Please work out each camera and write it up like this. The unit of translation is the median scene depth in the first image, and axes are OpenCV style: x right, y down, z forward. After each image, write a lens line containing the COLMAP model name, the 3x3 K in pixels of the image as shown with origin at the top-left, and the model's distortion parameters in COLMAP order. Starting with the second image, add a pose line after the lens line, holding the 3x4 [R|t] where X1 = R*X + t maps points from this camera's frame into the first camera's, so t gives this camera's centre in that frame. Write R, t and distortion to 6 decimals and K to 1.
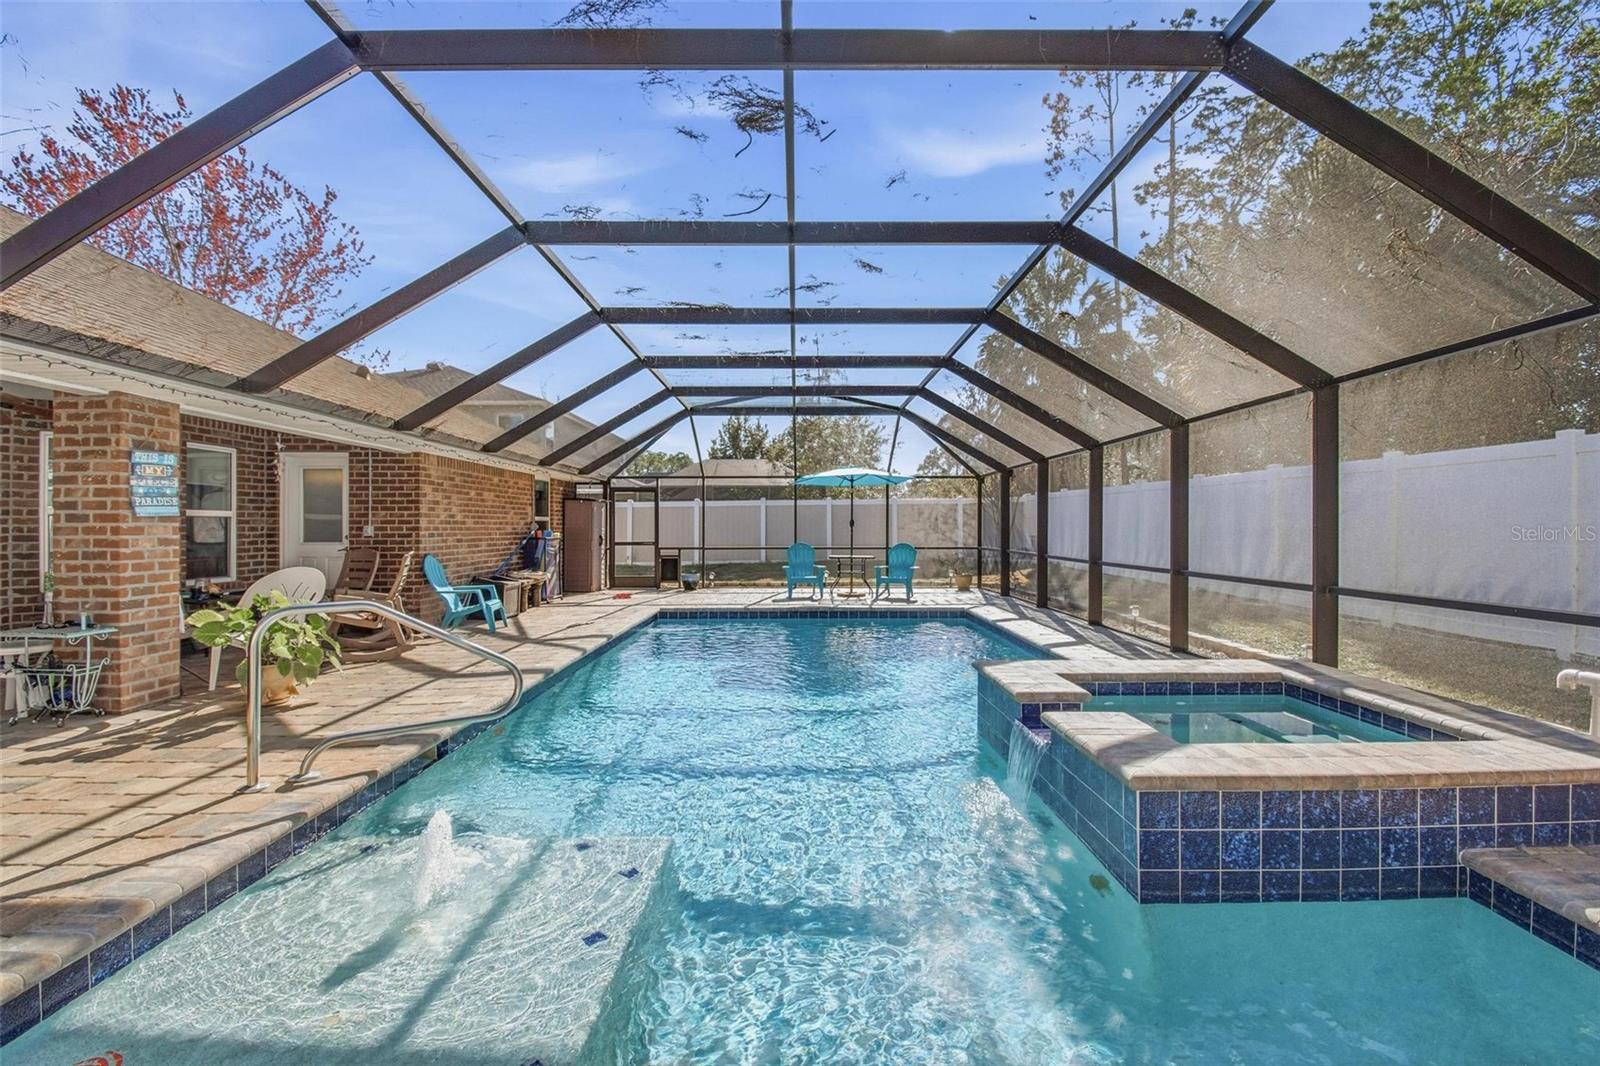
lens RADIAL K [[707.3, 0, 800.0], [0, 707.3, 533.0], [0, 0, 1]] dist [0.017599, -0.023812]
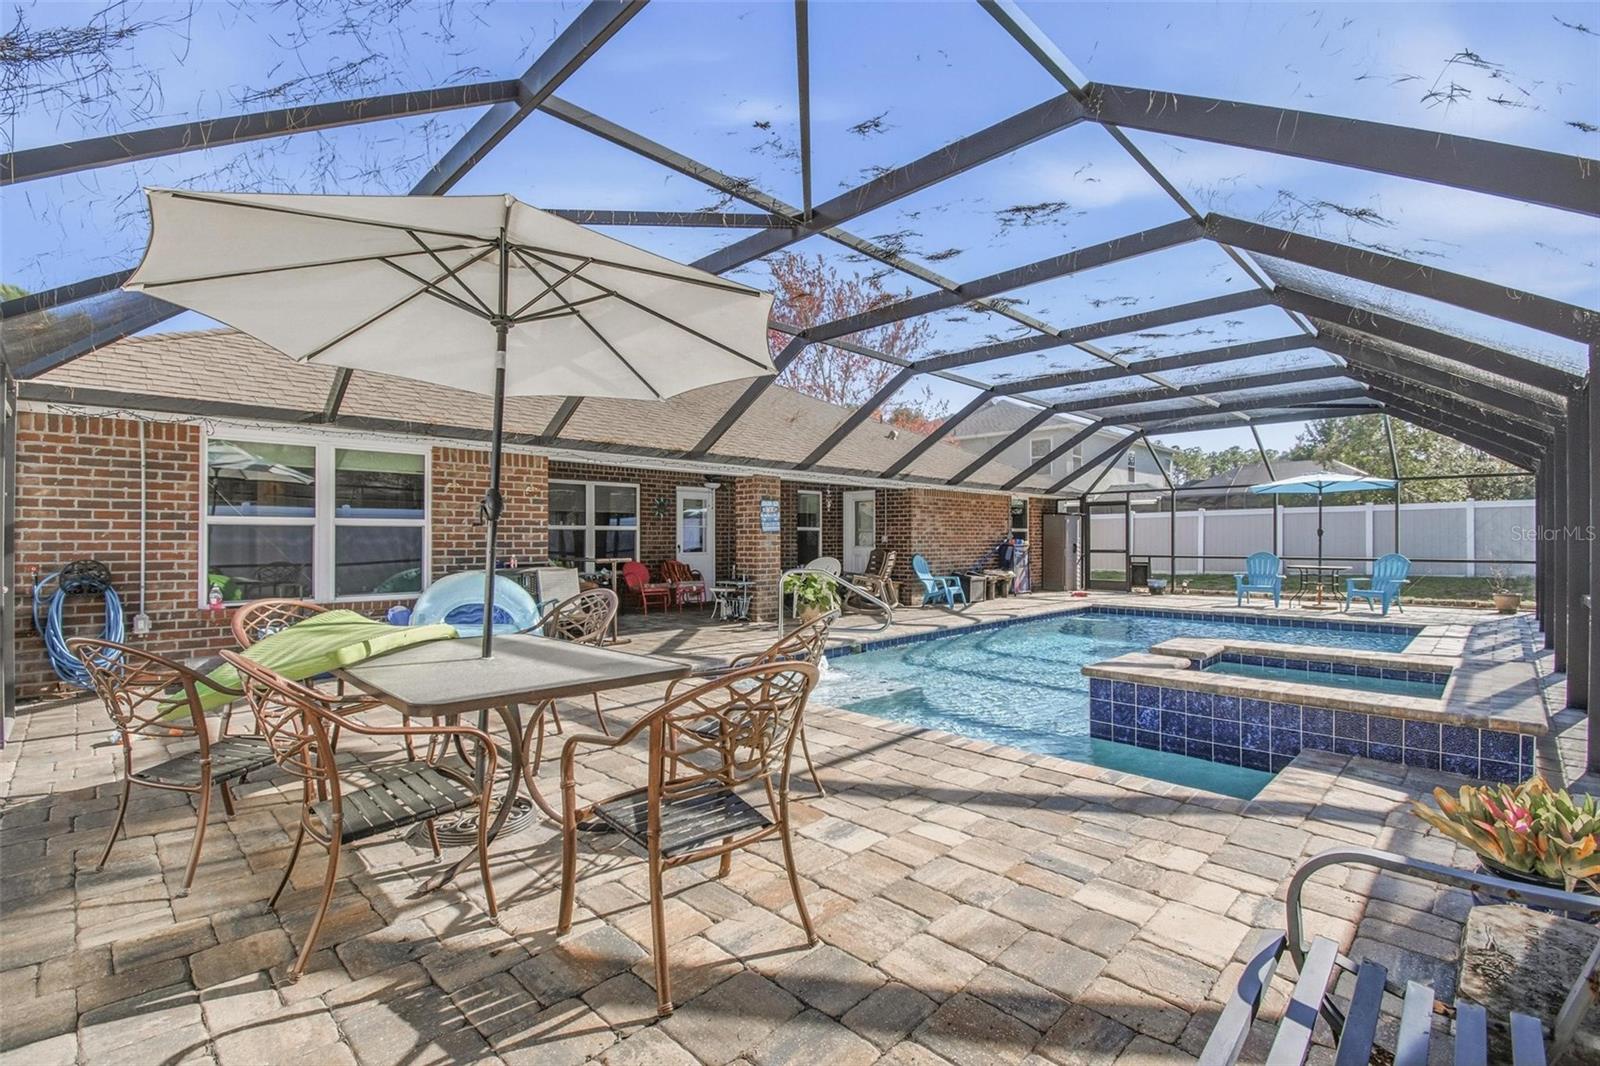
lens RADIAL K [[707.3, 0, 800.0], [0, 707.3, 533.0], [0, 0, 1]] dist [0.017599, -0.023812]
pose [[0.706201, -0.005618, -0.707989, 0.375964], [-0.005301, 0.999899, -0.013222, 0.005705], [0.707991, 0.013090, 0.706100, -0.250255]]
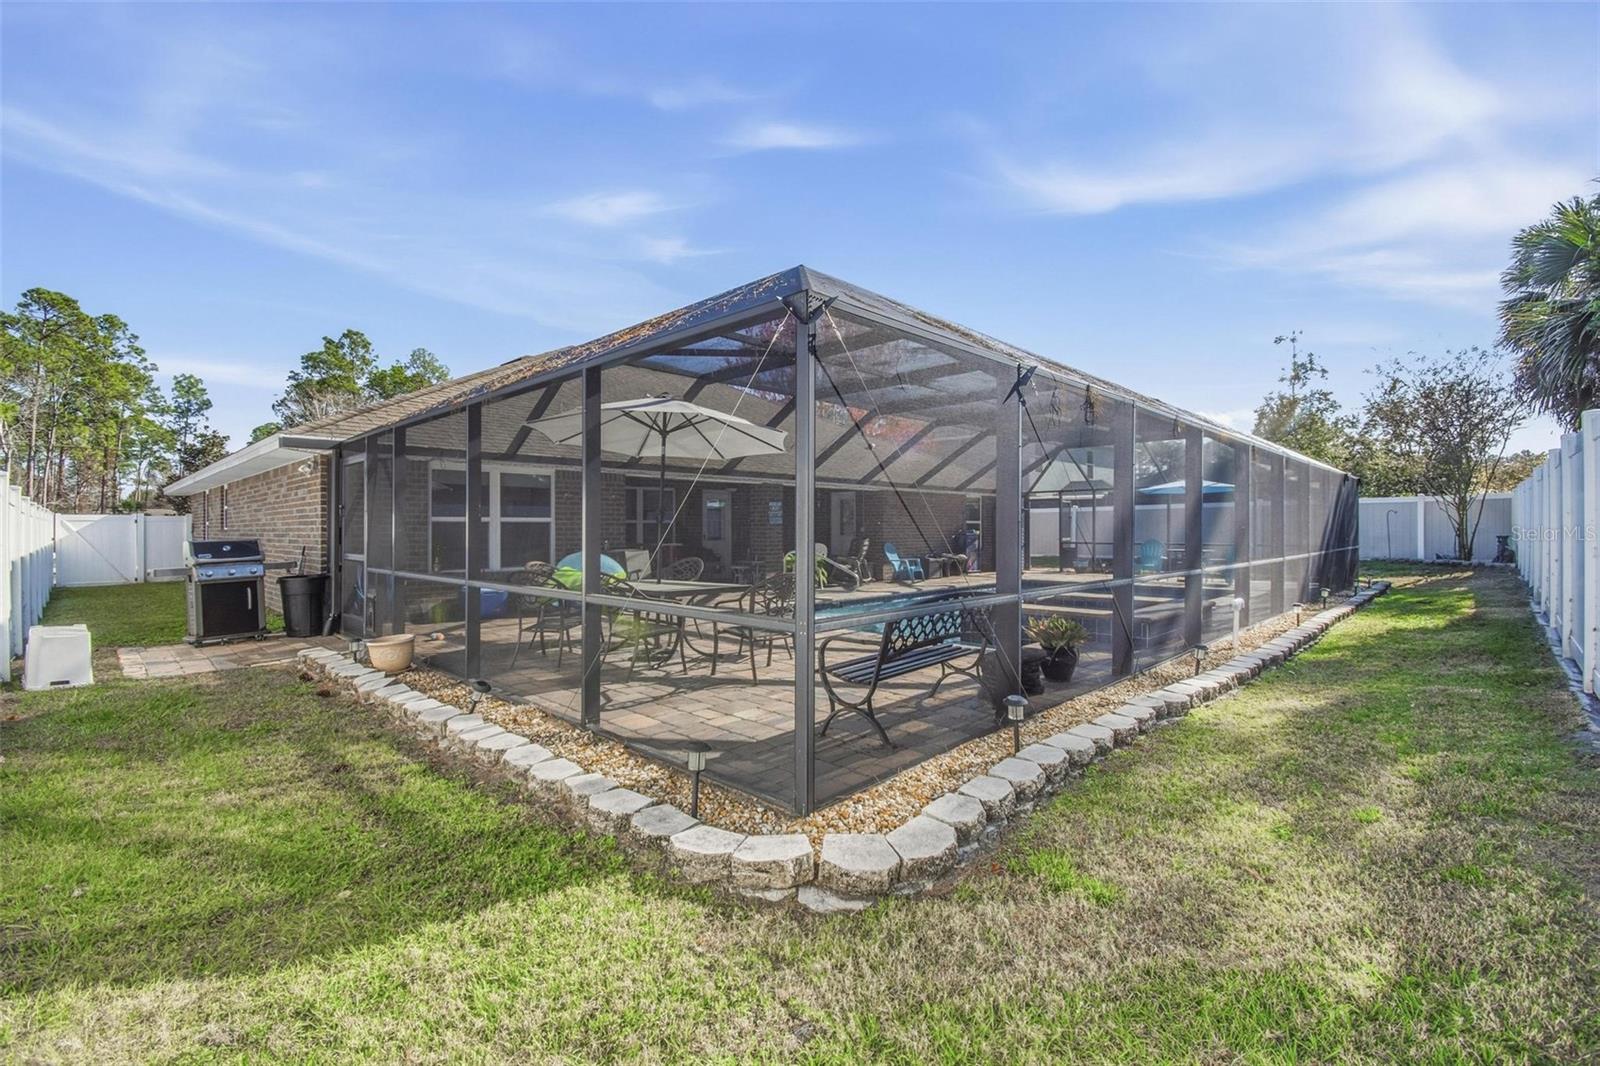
lens RADIAL K [[707.3, 0, 800.0], [0, 707.3, 533.0], [0, 0, 1]] dist [0.017599, -0.023812]
pose [[0.711937, 0.005299, -0.702223, 0.686358], [-0.005003, 0.999984, 0.002474, 0.002852], [0.702225, 0.001752, 0.711953, -0.569470]]
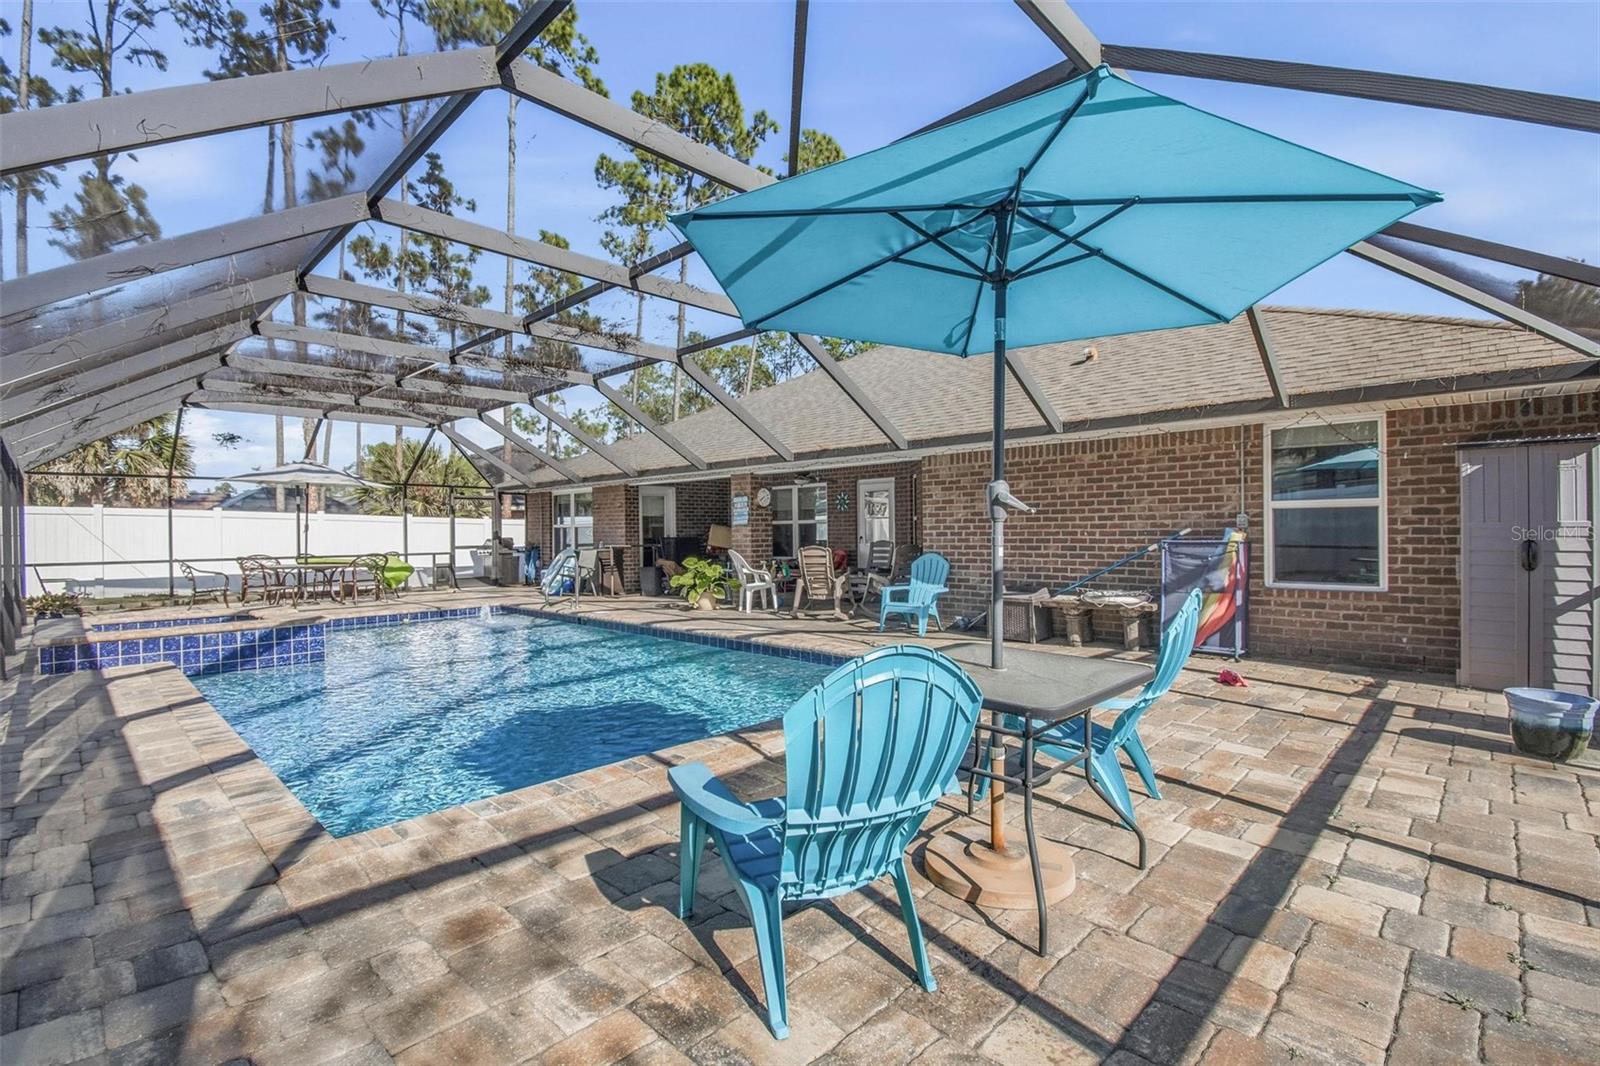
lens RADIAL K [[707.3, 0, 800.0], [0, 707.3, 533.0], [0, 0, 1]] dist [0.017599, -0.023812]
pose [[-0.693133, 0.011204, -0.720723, 0.363267], [0.006585, 0.999936, 0.009211, -0.009164], [0.720780, 0.001638, -0.693162, 1.597737]]
